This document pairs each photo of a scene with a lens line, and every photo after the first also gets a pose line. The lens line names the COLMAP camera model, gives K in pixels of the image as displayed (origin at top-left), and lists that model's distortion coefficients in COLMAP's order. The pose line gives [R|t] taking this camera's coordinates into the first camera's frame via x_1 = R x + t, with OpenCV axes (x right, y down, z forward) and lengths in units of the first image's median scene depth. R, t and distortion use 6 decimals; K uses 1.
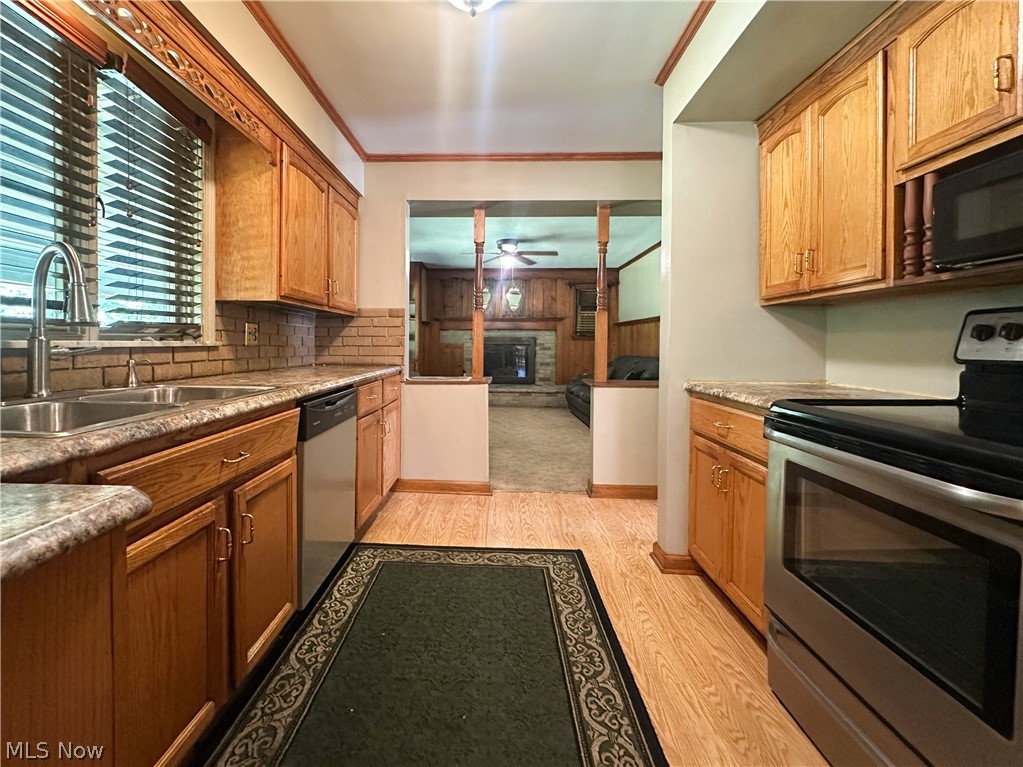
lens RADIAL K [[450.5, 0, 479.3], [0, 450.5, 350.7], [0, 0, 1]] dist [-0.003480, -0.000348]
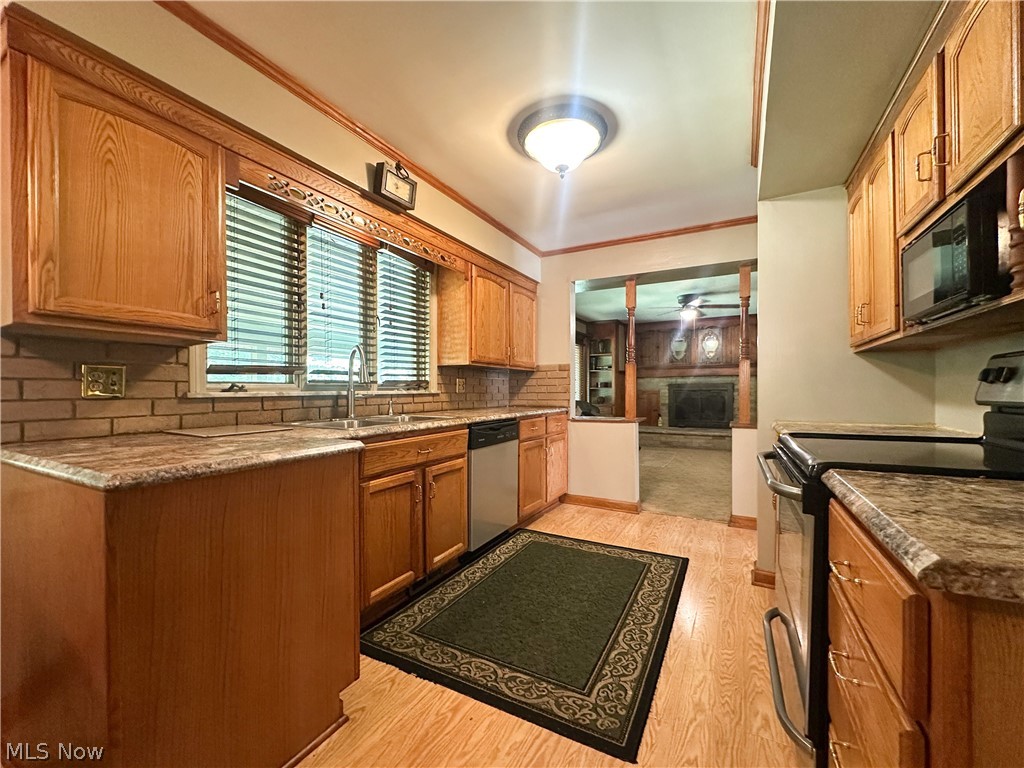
lens RADIAL K [[414.7, 0, 512.3], [0, 414.7, 390.8], [0, 0, 1]] dist [-0.004511, 0.000596]
pose [[0.900799, -0.009535, -0.434131, 0.321866], [0.003030, 0.999873, -0.015674, 0.005019], [0.434225, 0.012804, 0.900713, -0.251474]]
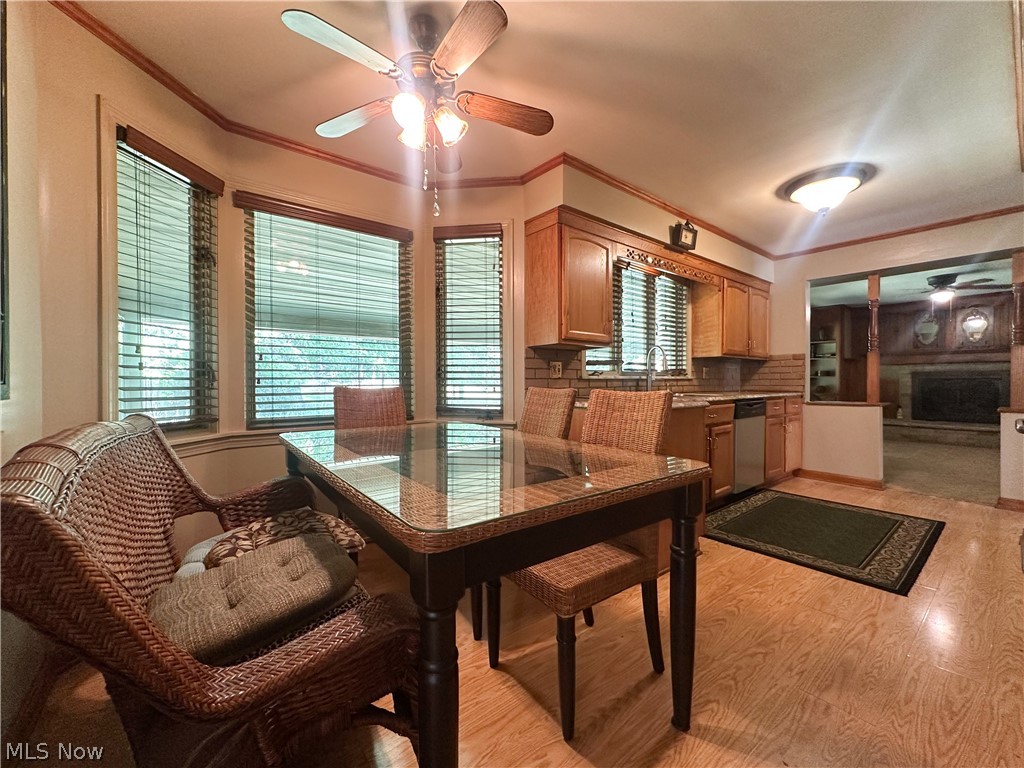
lens RADIAL K [[414.7, 0, 512.7], [0, 414.7, 383.8], [0, 0, 1]] dist [-0.004511, 0.000596]
pose [[0.662265, -0.003889, -0.749259, 0.334778], [-0.005530, 0.999934, -0.010078, 0.038520], [0.749249, 0.010817, 0.662200, -0.959415]]
